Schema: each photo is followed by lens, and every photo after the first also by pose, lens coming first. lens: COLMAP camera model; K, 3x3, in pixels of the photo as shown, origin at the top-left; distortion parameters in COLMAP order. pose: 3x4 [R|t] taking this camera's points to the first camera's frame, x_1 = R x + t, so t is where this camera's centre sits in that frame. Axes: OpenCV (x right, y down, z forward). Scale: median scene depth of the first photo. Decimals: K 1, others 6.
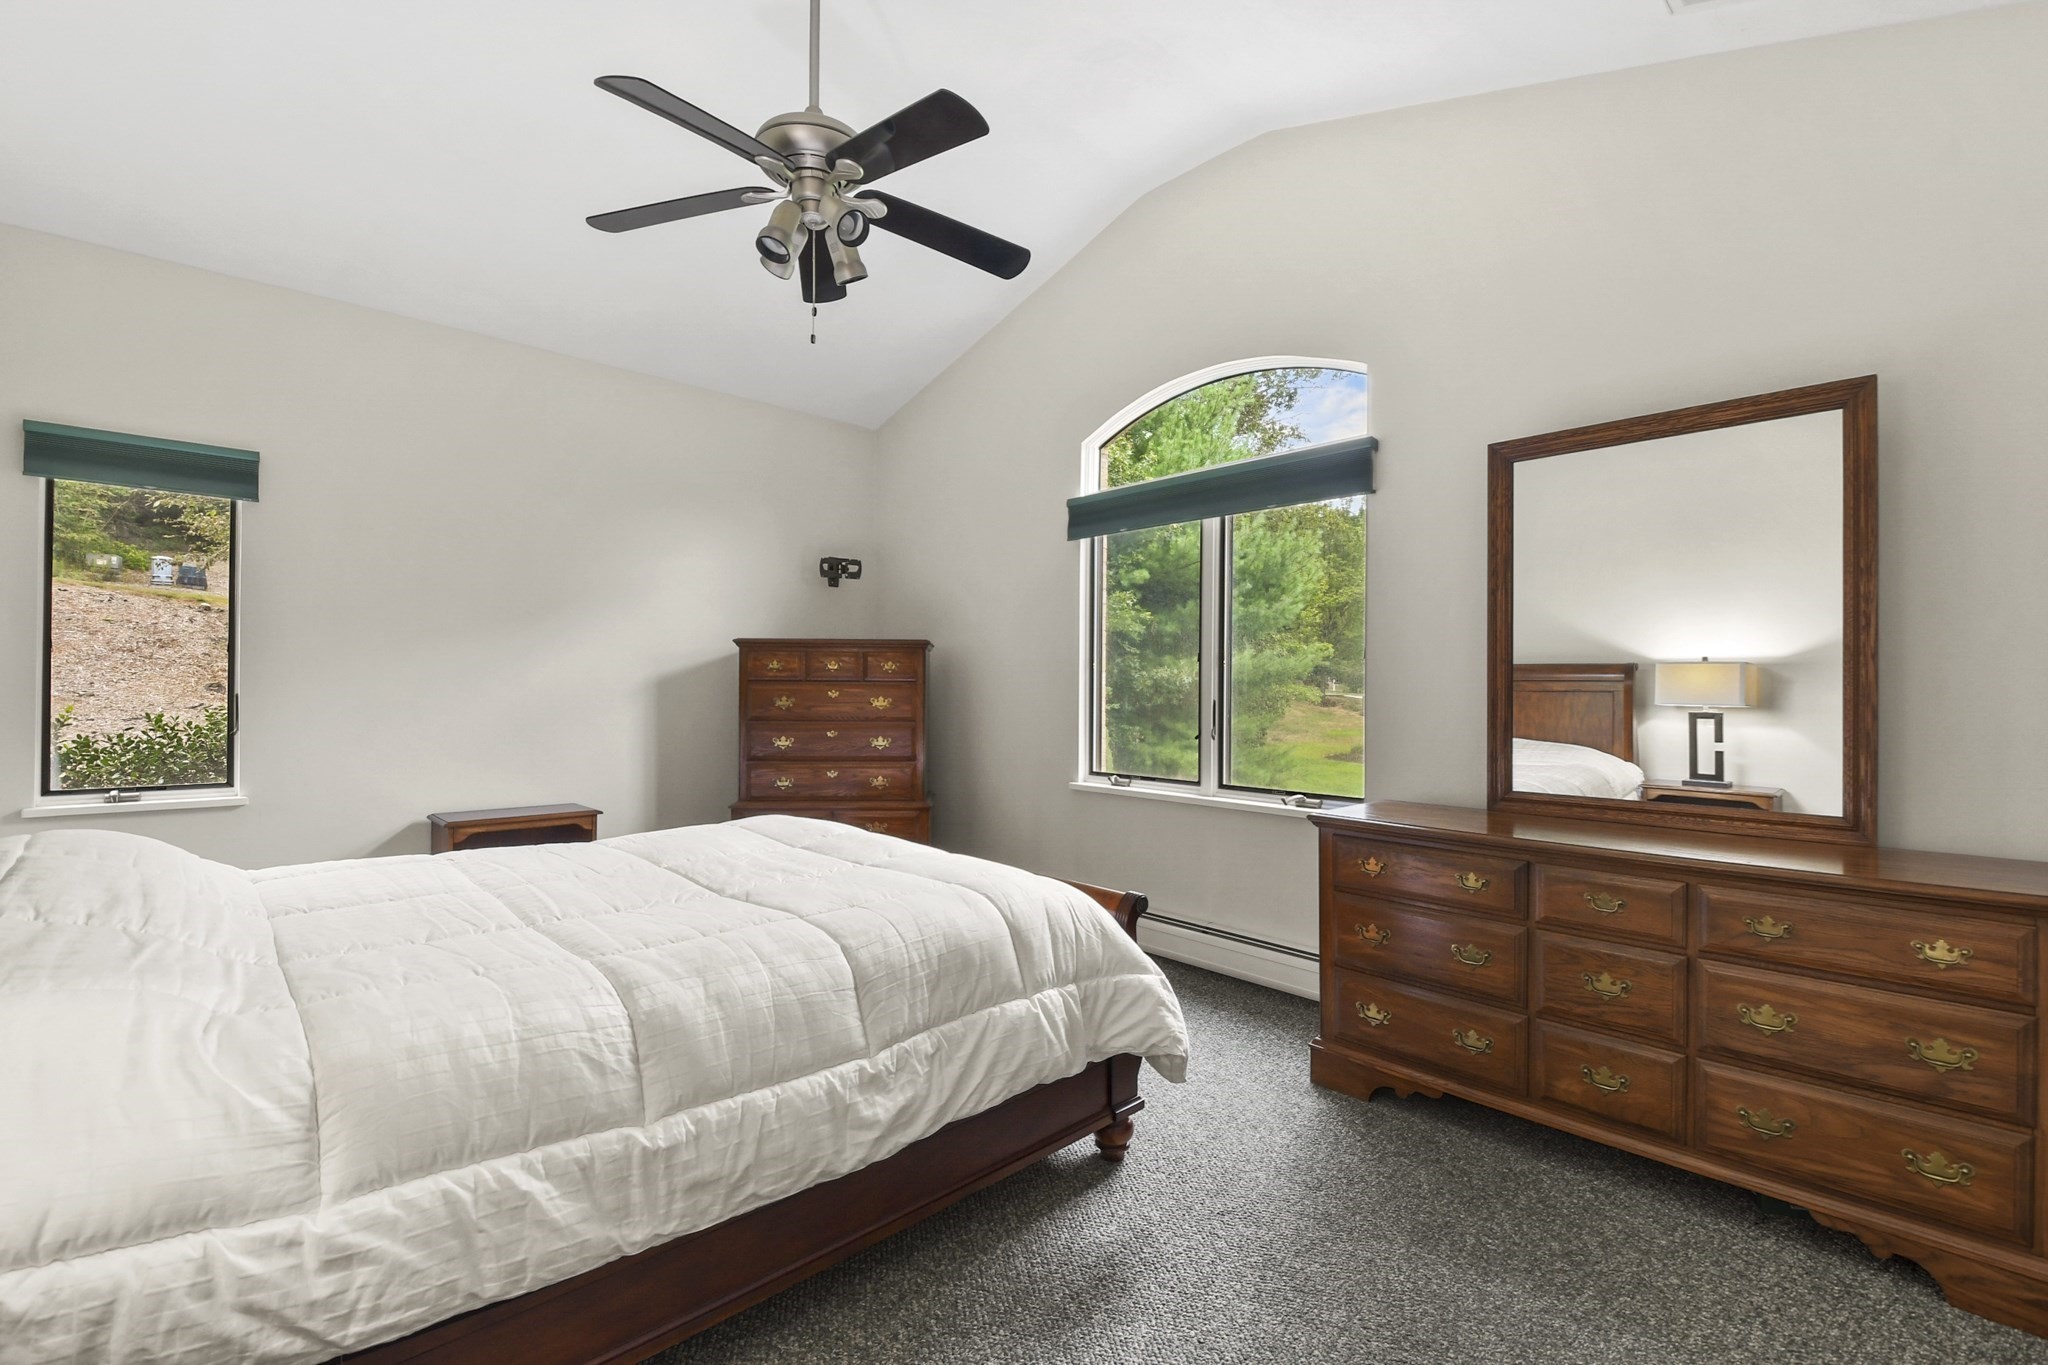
lens RADIAL K [[892.2, 0, 1007.0], [0, 892.2, 685.0], [0, 0, 1]] dist [0.032908, -0.032374]
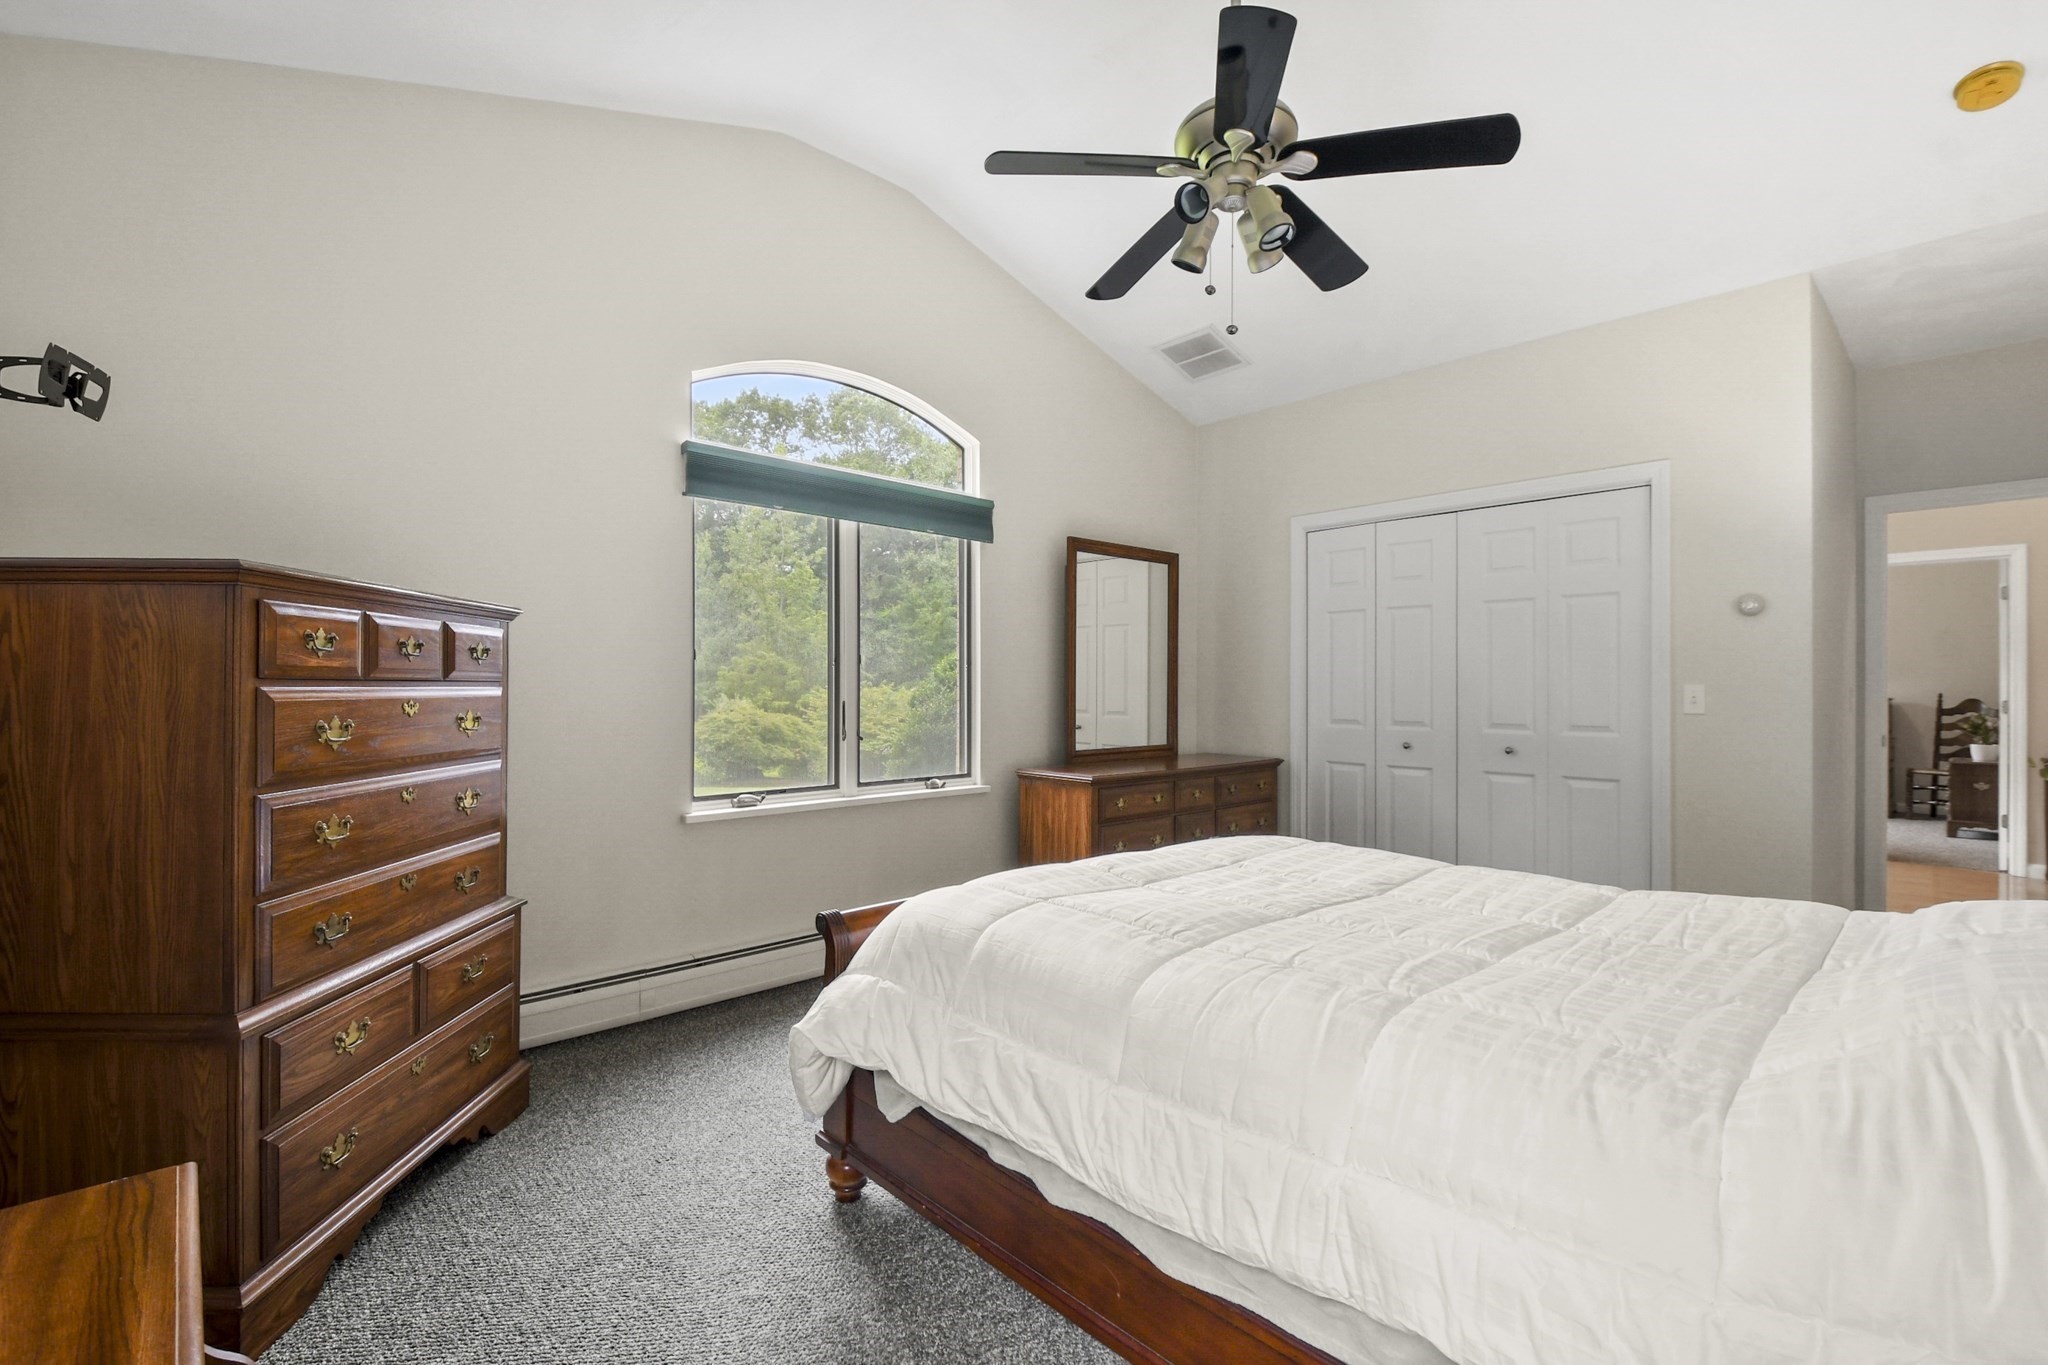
lens RADIAL K [[892.2, 0, 1007.0], [0, 892.2, 685.0], [0, 0, 1]] dist [0.032908, -0.032374]
pose [[0.004784, -0.000879, 0.999988, -0.829768], [-0.003168, 0.999995, 0.000894, -0.002751], [-0.999984, -0.003172, 0.004781, 0.871950]]
